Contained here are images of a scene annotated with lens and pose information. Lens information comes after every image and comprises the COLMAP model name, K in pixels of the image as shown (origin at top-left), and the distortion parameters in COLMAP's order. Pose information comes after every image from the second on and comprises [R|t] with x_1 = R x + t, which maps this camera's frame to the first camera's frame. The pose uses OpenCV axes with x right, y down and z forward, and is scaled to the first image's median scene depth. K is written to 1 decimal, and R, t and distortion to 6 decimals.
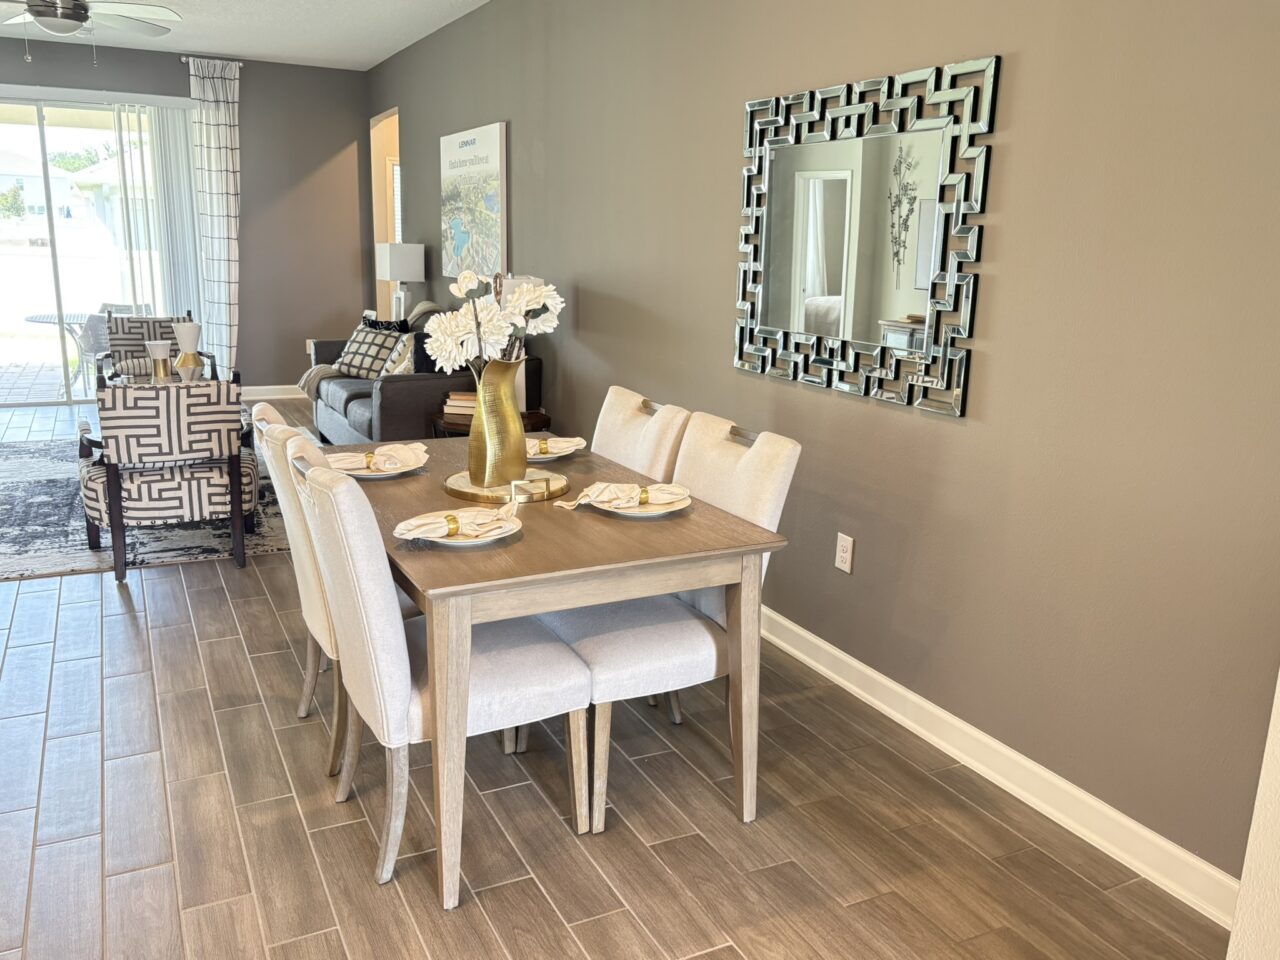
lens RADIAL K [[1041.7, 0, 642.2], [0, 1041.7, 479.9], [0, 0, 1]] dist [0.018842, 0.003082]
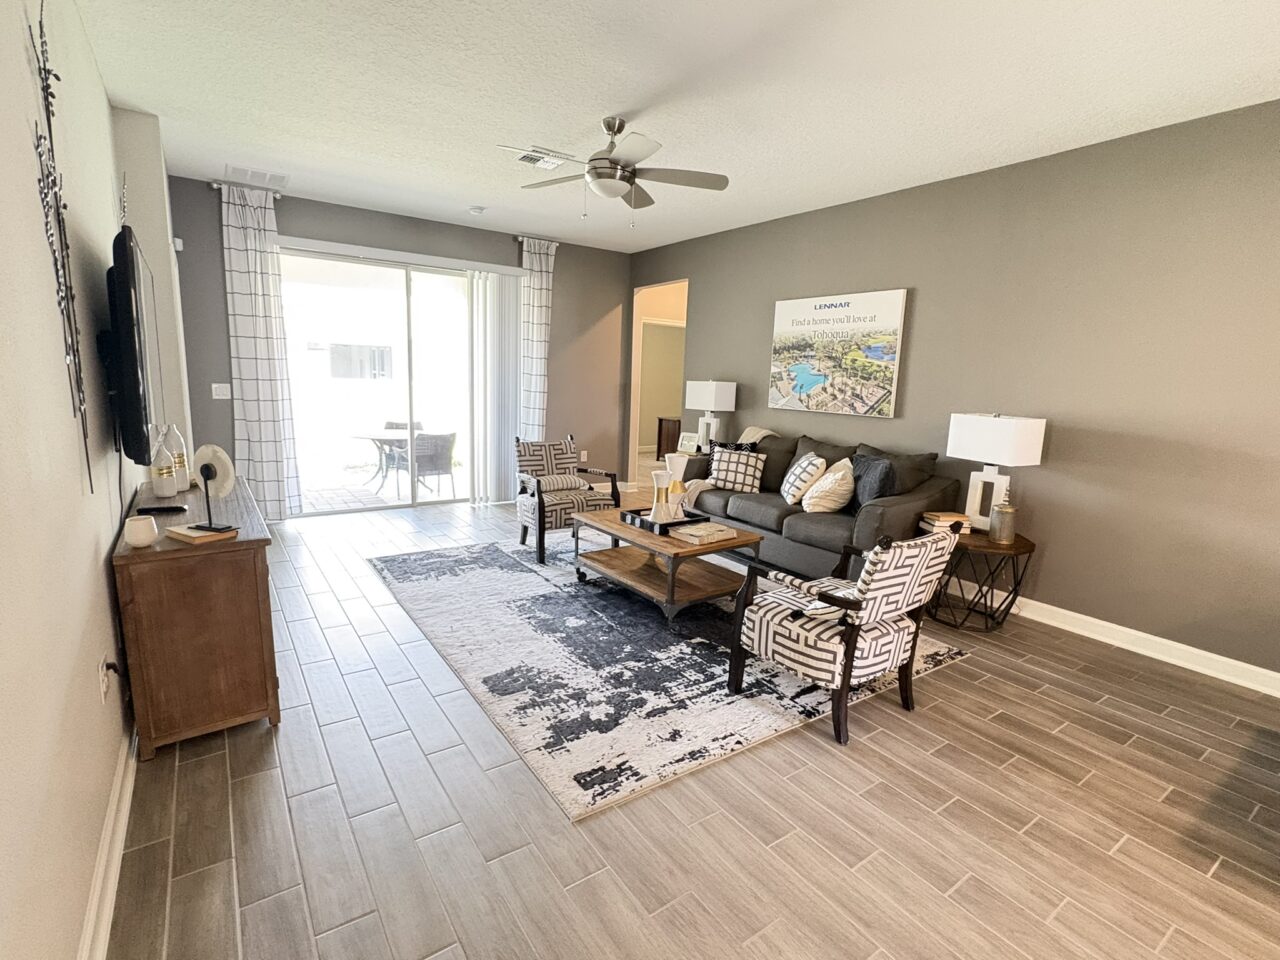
lens RADIAL K [[623.0, 0, 637.8], [0, 623.0, 477.0], [0, 0, 1]] dist [-0.000868, 0.000777]
pose [[0.990217, -0.011976, 0.139019, -0.484389], [0.019962, 0.998220, -0.056192, -0.074821], [-0.138098, 0.058417, 0.988694, 0.288138]]
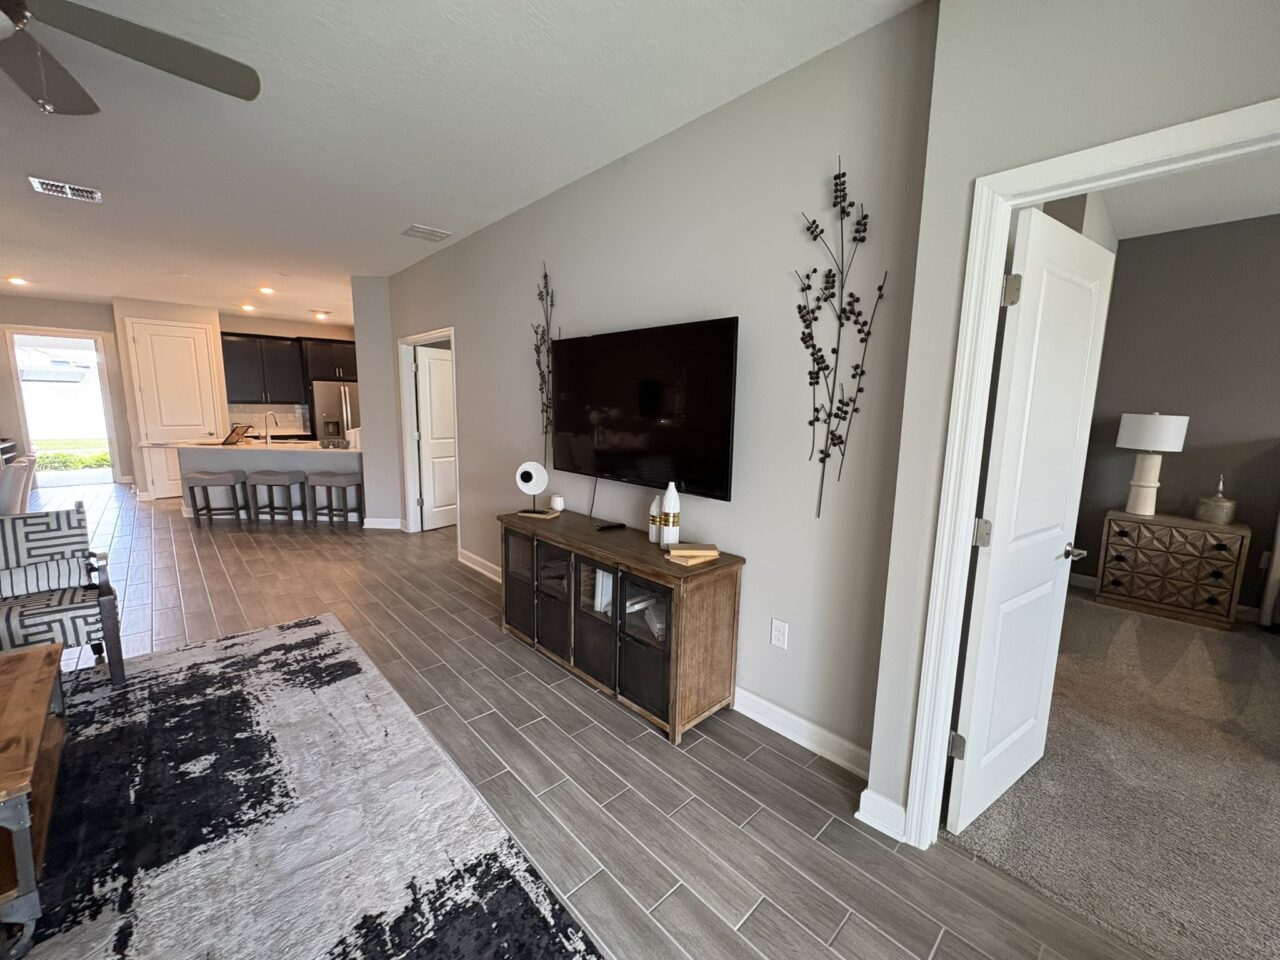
lens RADIAL K [[509.9, 0, 640.6], [0, 509.9, 479.5], [0, 0, 1]] dist [-0.001477, 0.000103]
pose [[-0.956770, 0.000222, -0.290845, -0.625083], [-0.106373, 0.930451, 0.350636, -0.269410], [0.270695, 0.366416, -0.890204, 1.083549]]
